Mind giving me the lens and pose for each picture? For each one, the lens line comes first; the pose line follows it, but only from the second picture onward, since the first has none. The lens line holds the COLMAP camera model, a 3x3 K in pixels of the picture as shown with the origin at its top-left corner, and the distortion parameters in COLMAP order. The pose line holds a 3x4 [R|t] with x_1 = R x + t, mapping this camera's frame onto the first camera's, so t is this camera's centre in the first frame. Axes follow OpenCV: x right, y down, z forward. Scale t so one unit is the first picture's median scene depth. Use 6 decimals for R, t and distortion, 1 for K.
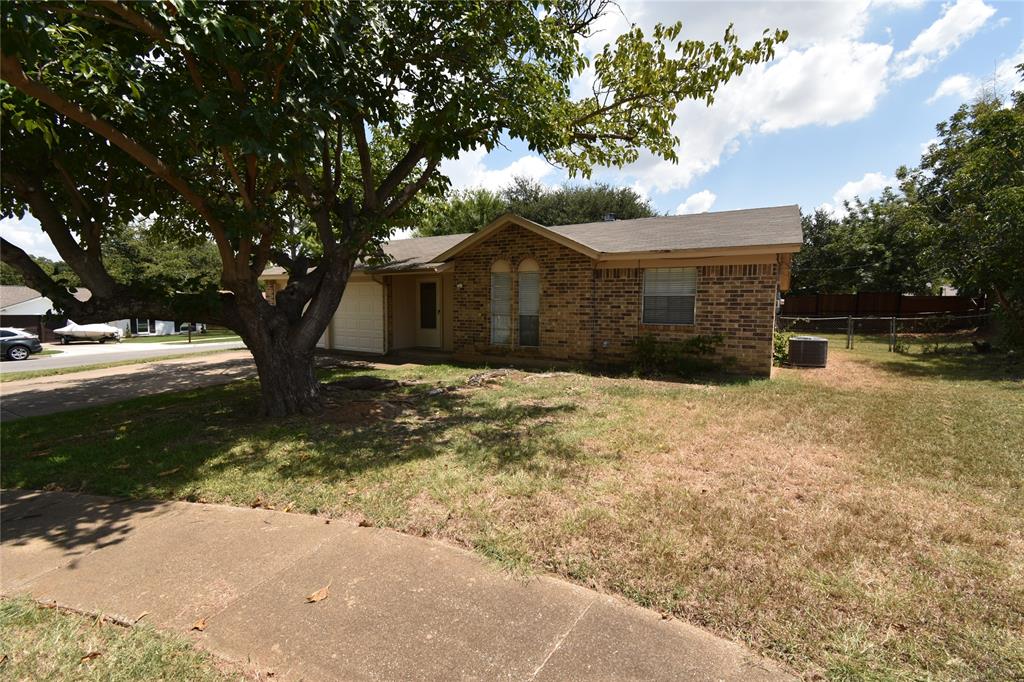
lens RADIAL K [[436.4, 0, 514.2], [0, 436.4, 340.8], [0, 0, 1]] dist [0.002034, 0.000079]
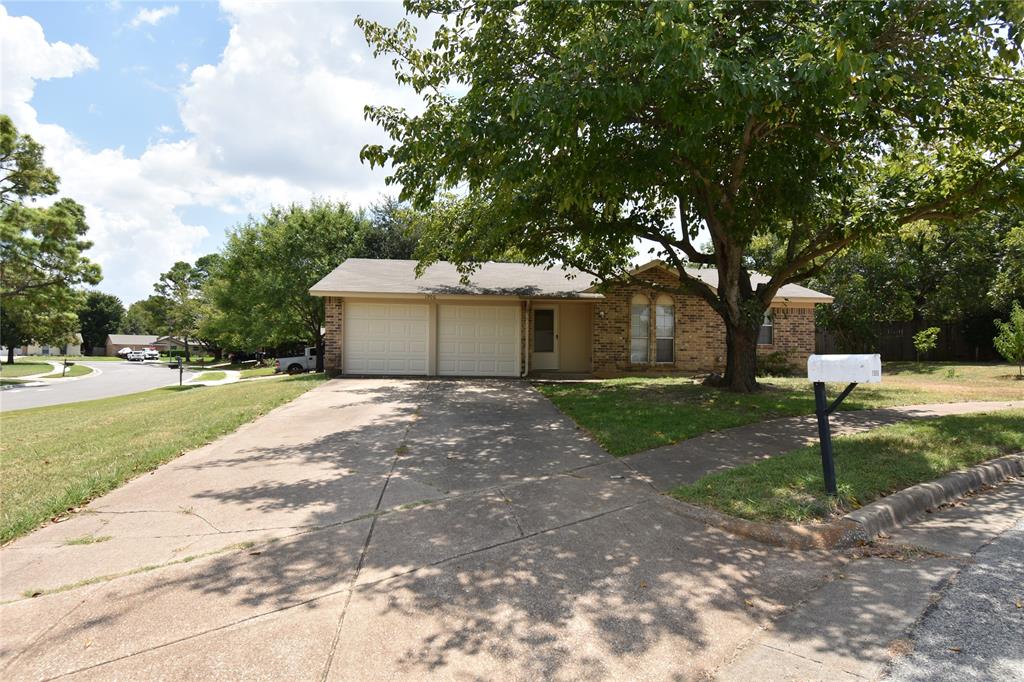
lens RADIAL K [[563.6, 0, 512.9], [0, 563.6, 348.7], [0, 0, 1]] dist [-0.001839, -0.001782]
pose [[0.821196, 0.009545, 0.570567, -1.327830], [0.042031, 0.996133, -0.077158, 0.084160], [-0.569097, 0.087343, 0.817618, -0.105477]]
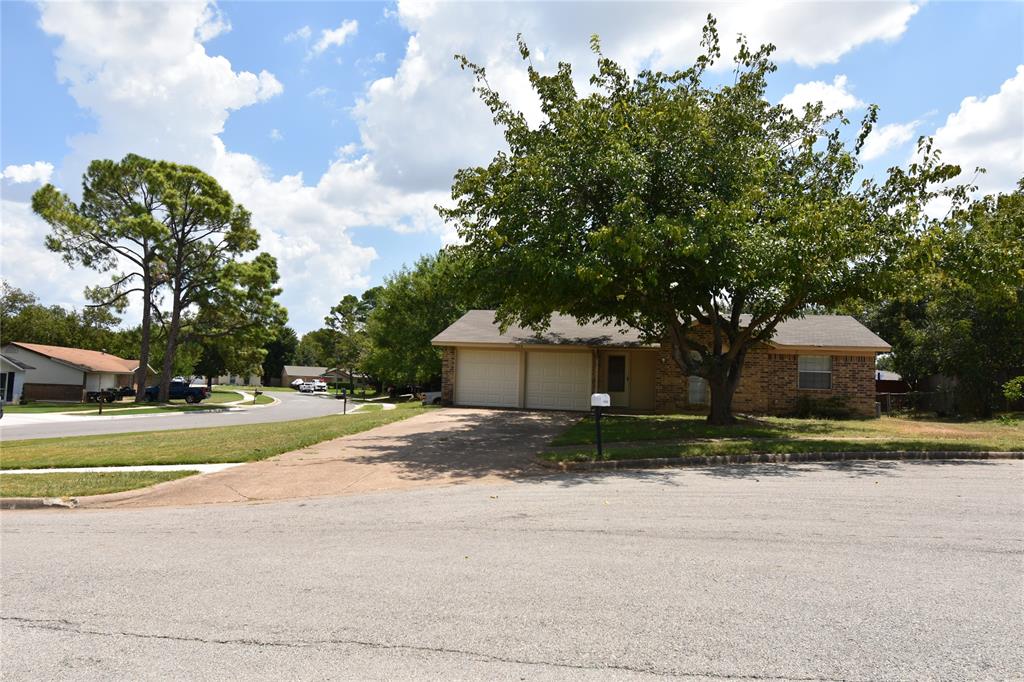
lens RADIAL K [[698.6, 0, 509.8], [0, 698.6, 341.1], [0, 0, 1]] dist [-0.001873, 0.000085]
pose [[0.953835, 0.048374, 0.296411, -1.391318], [-0.004455, 0.989114, -0.147086, 0.158353], [-0.300299, 0.138975, 0.943667, -1.052872]]
